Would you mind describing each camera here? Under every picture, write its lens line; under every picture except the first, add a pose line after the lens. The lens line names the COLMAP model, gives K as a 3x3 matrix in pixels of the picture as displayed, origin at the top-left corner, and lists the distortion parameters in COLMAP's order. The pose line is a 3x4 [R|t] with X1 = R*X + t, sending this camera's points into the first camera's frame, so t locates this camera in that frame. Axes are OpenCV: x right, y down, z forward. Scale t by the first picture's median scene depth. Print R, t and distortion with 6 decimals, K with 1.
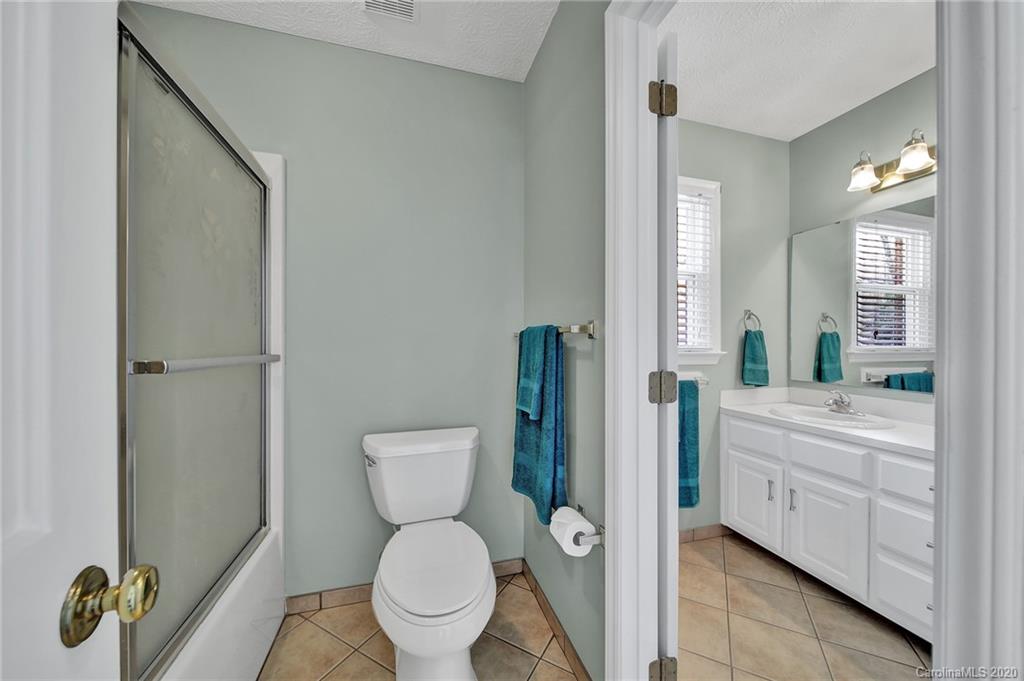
lens RADIAL K [[360.6, 0, 510.1], [0, 360.6, 334.0], [0, 0, 1]] dist [-0.002300, -0.000181]
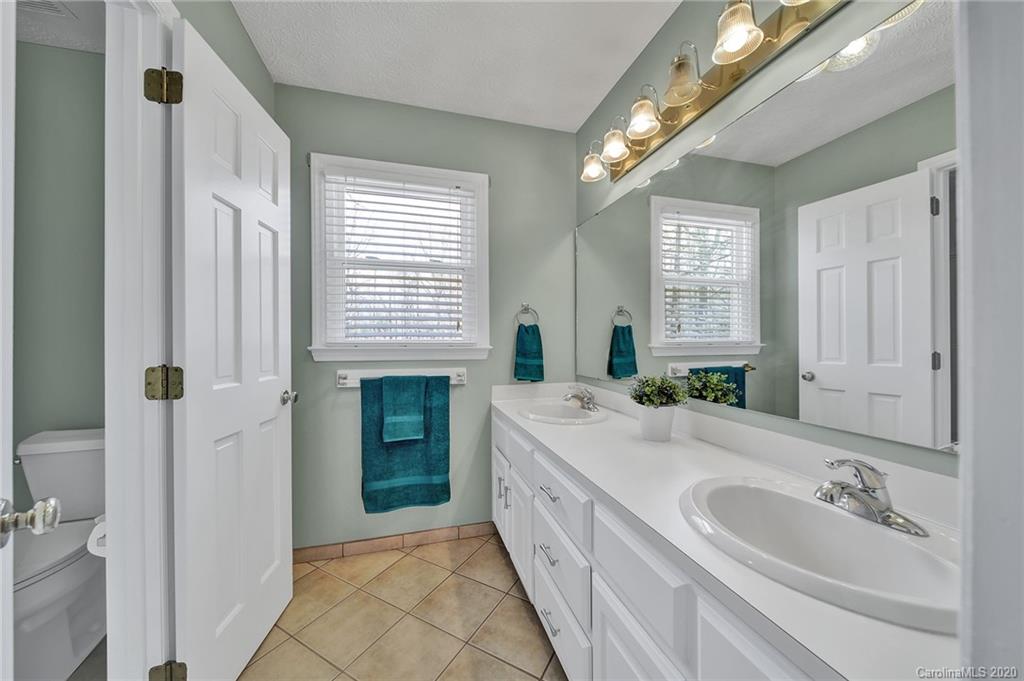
lens RADIAL K [[350.4, 0, 509.2], [0, 350.4, 329.3], [0, 0, 1]] dist [-0.020232, -0.000036]
pose [[0.999801, -0.008148, -0.018236, 0.640171], [0.008067, 0.999957, -0.004492, 0.007133], [0.018272, 0.004344, 0.999824, 0.048060]]
